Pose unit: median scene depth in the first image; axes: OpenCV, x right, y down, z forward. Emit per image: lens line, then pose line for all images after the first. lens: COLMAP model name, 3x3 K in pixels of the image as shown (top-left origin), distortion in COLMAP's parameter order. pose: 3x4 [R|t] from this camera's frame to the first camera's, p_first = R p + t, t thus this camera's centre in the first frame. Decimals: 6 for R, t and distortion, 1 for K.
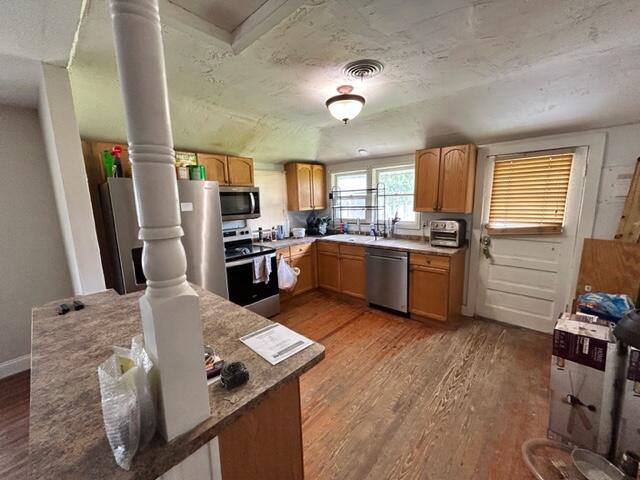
lens RADIAL K [[258.8, 0, 320.0], [0, 258.8, 240.0], [0, 0, 1]] dist [-0.001152, -0.003831]
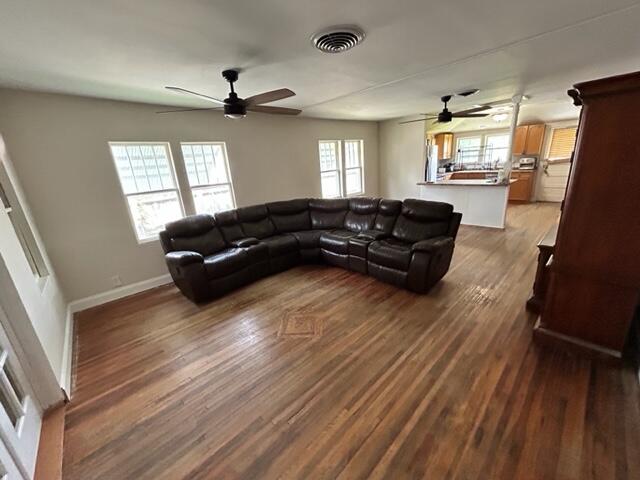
lens RADIAL K [[258.8, 0, 320.0], [0, 258.8, 240.0], [0, 0, 1]] dist [-0.001152, -0.003831]
pose [[0.996996, -0.021056, -0.074533, -1.203921], [0.030763, 0.990827, 0.131586, 0.287196], [0.071078, -0.133484, 0.988499, -1.499634]]
